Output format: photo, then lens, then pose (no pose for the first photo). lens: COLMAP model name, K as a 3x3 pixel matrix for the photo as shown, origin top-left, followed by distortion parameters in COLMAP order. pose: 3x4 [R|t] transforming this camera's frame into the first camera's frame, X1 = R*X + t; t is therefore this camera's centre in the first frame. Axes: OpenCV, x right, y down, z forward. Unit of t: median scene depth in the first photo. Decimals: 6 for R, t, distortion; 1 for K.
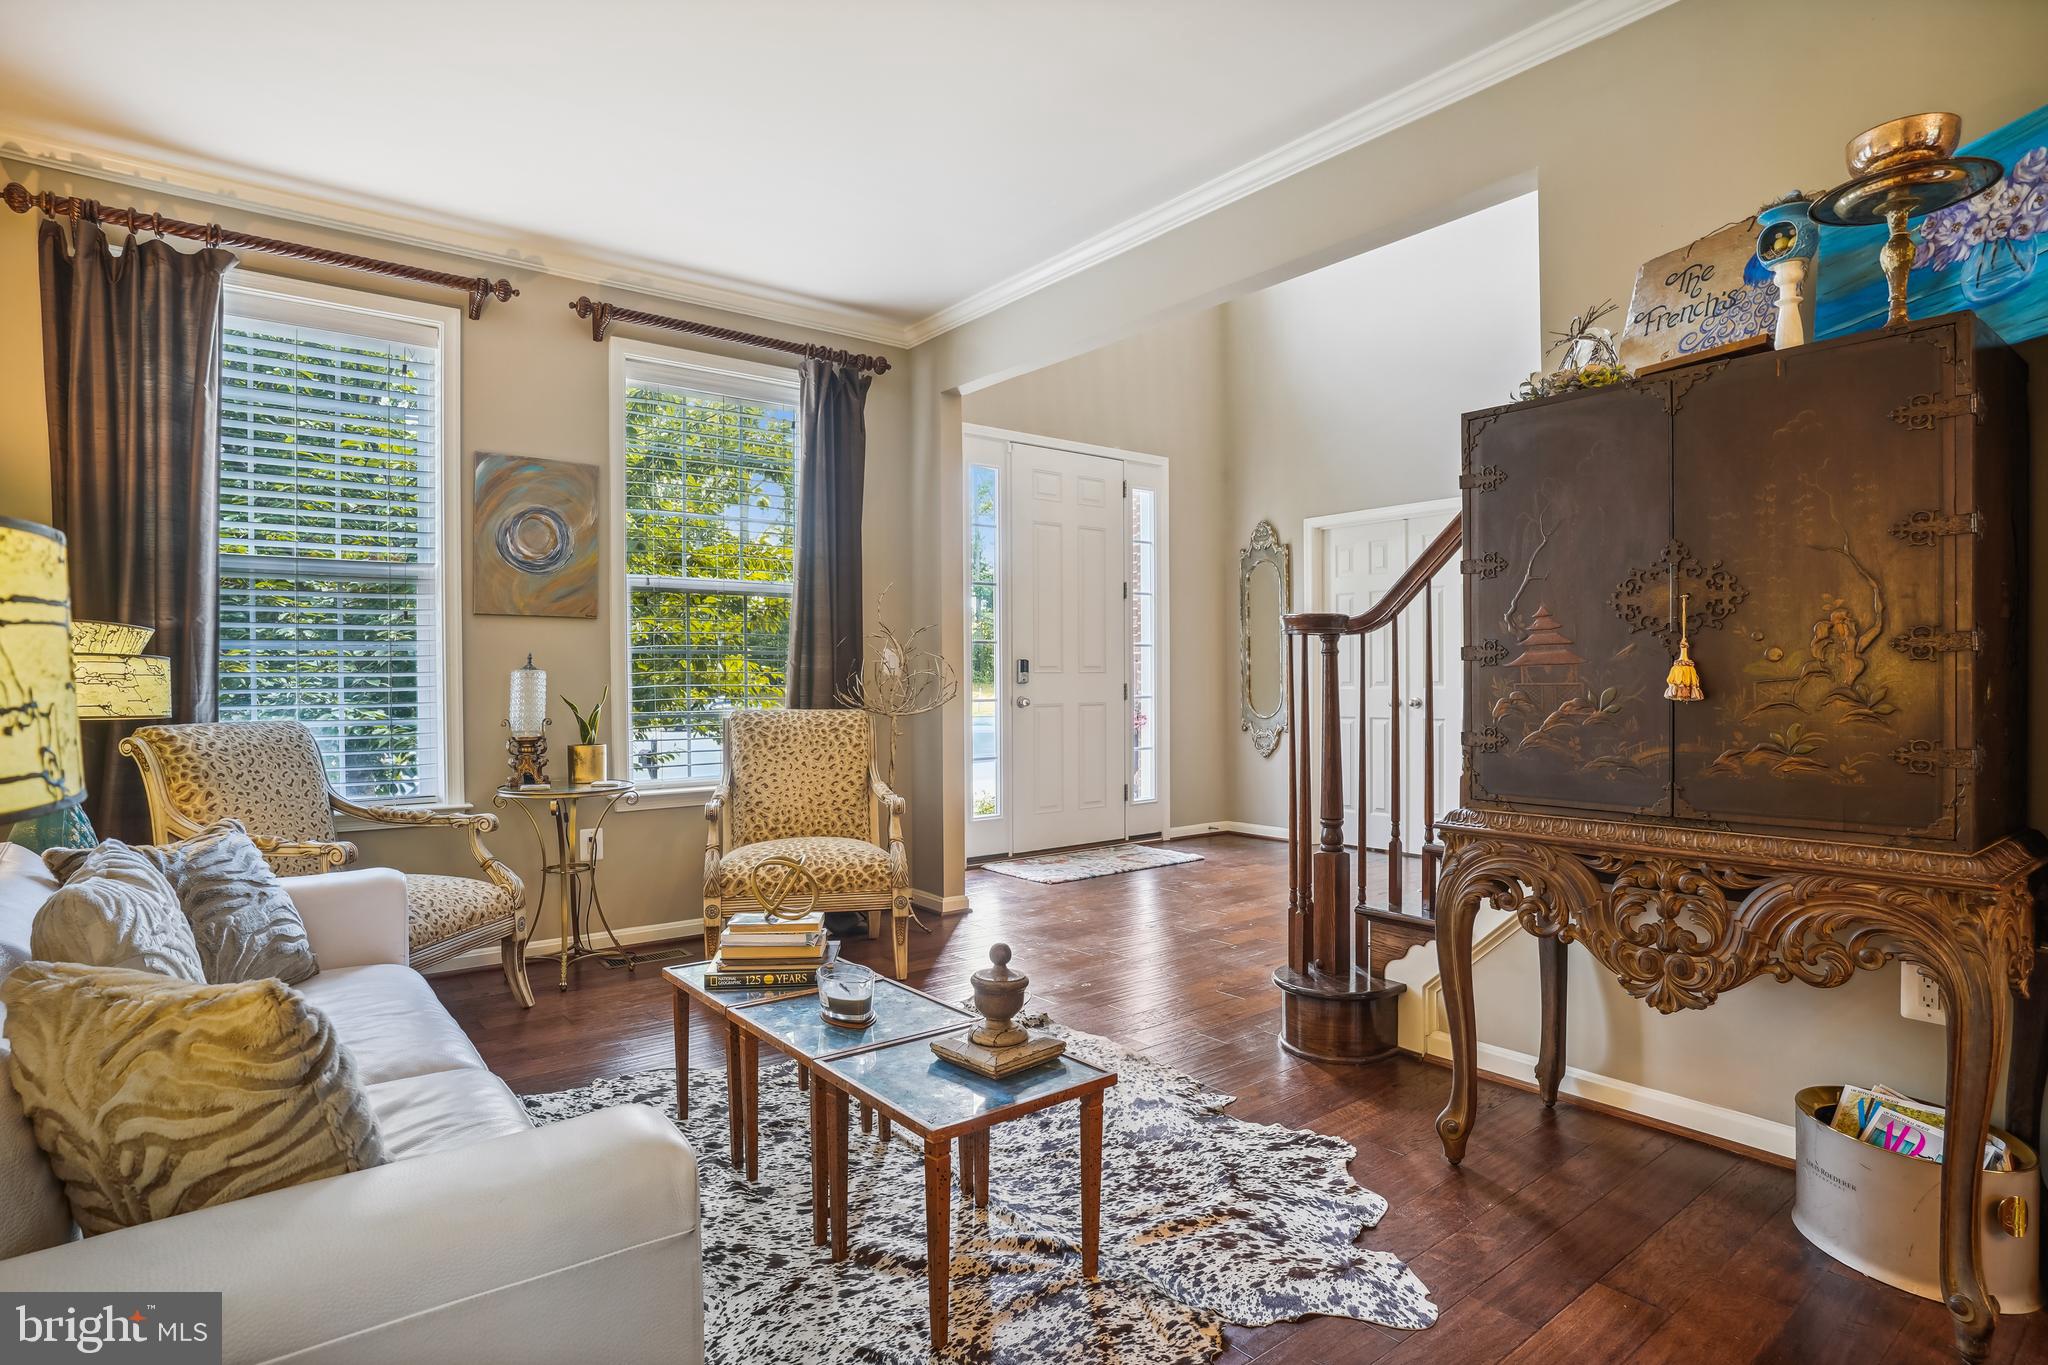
lens RADIAL K [[1069.6, 0, 1024.0], [0, 1069.6, 682.5], [0, 0, 1]] dist [-0.073432, 0.040915]
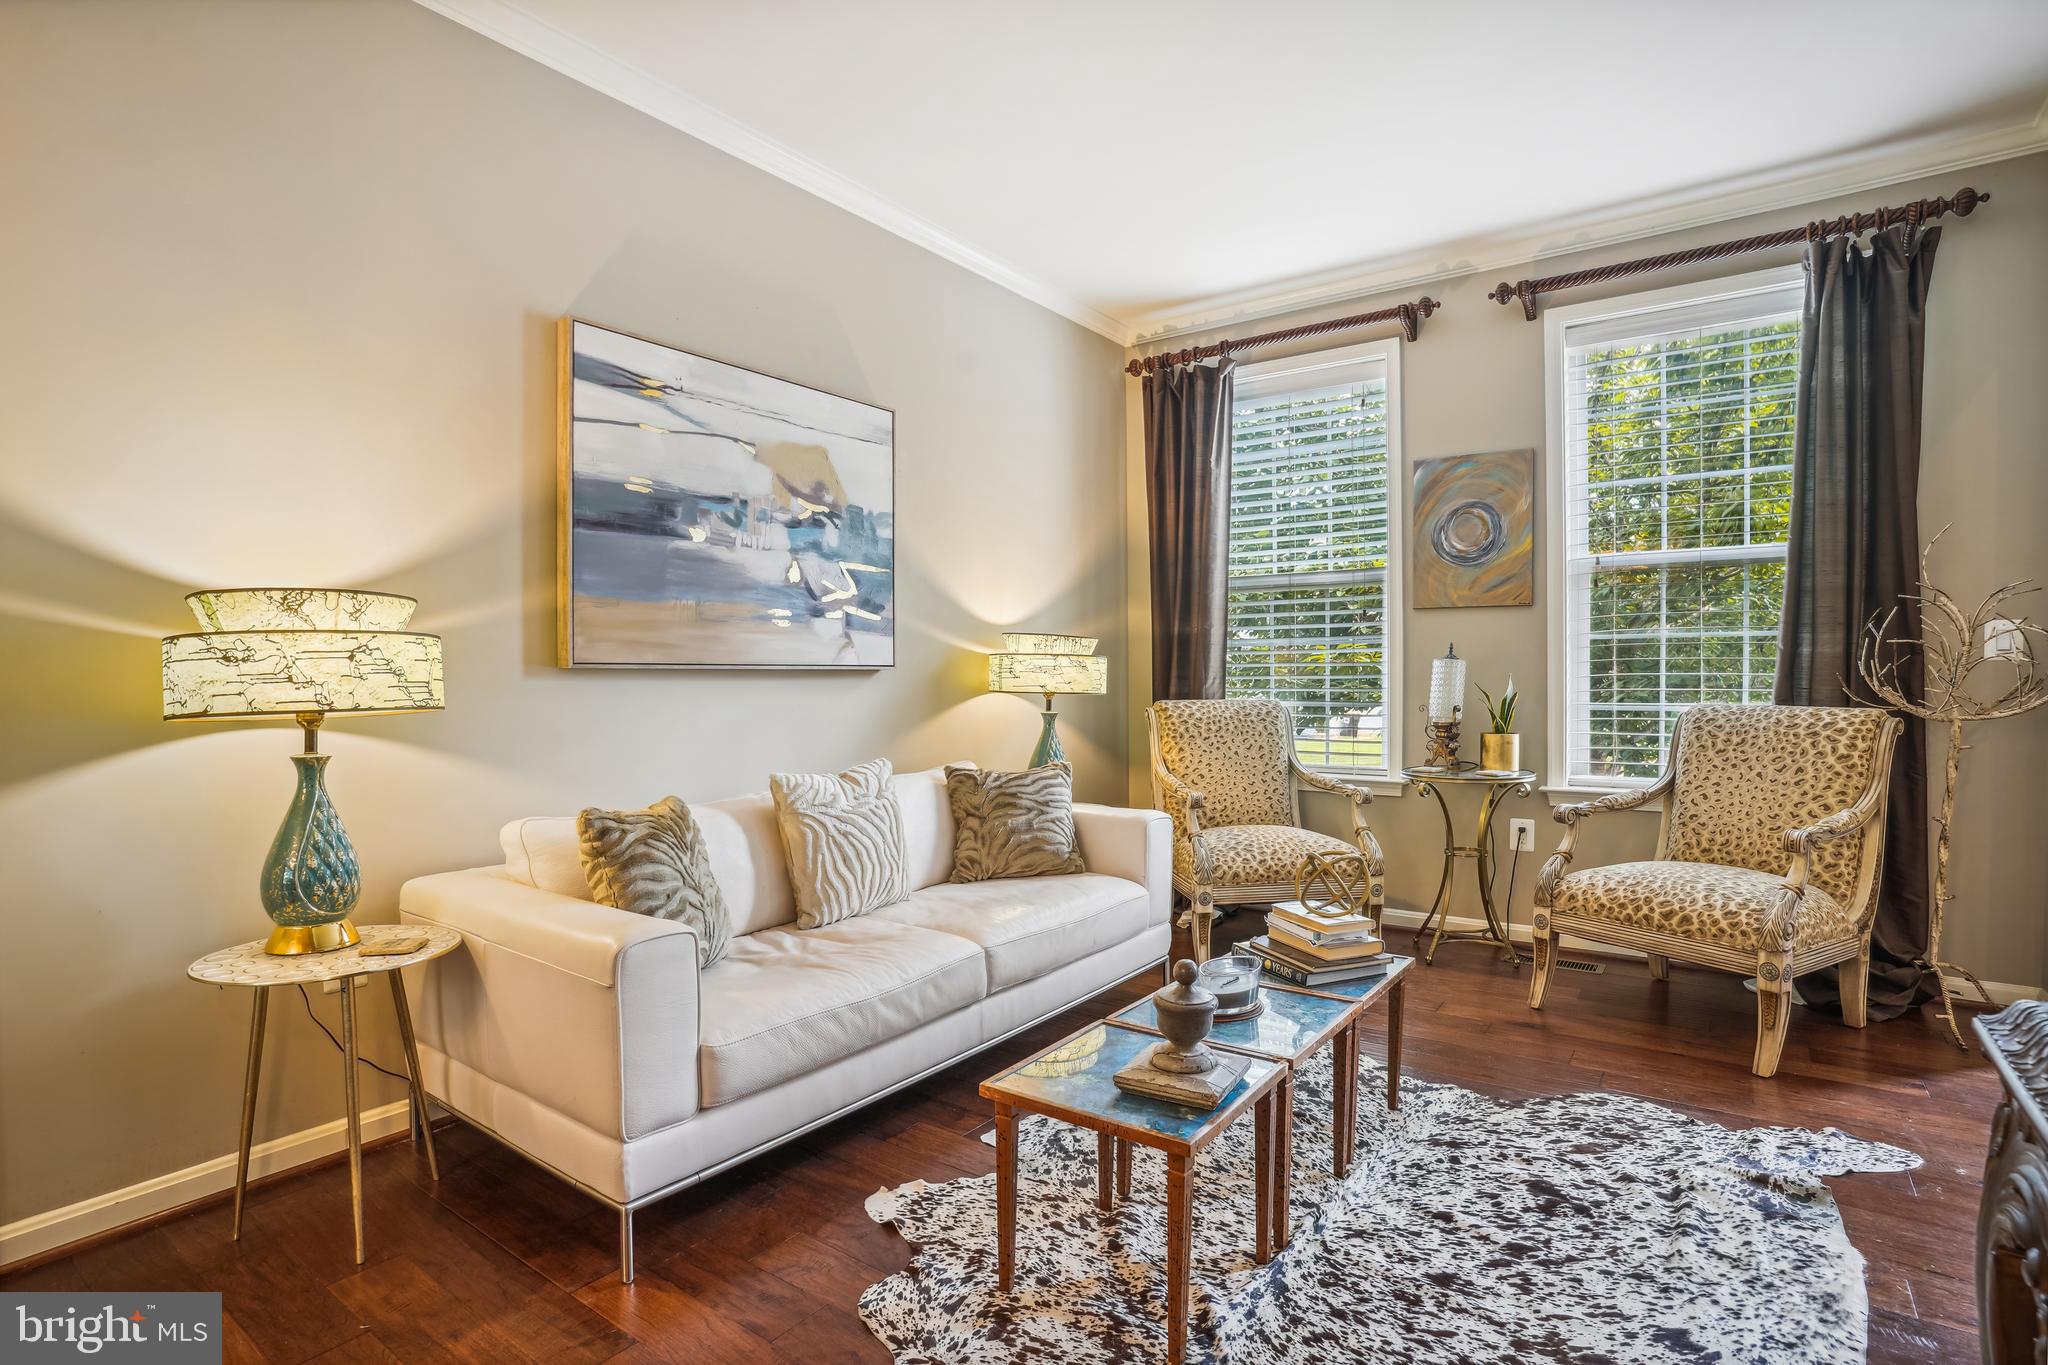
lens RADIAL K [[1013.0, 0, 1022.9], [0, 1013.0, 698.3], [0, 0, 1]] dist [-0.082353, 0.036489]
pose [[0.266182, 0.027038, -0.963543, 0.382205], [0.002579, 0.999583, 0.028762, -0.002432], [0.963919, -0.010141, 0.266001, 0.322304]]
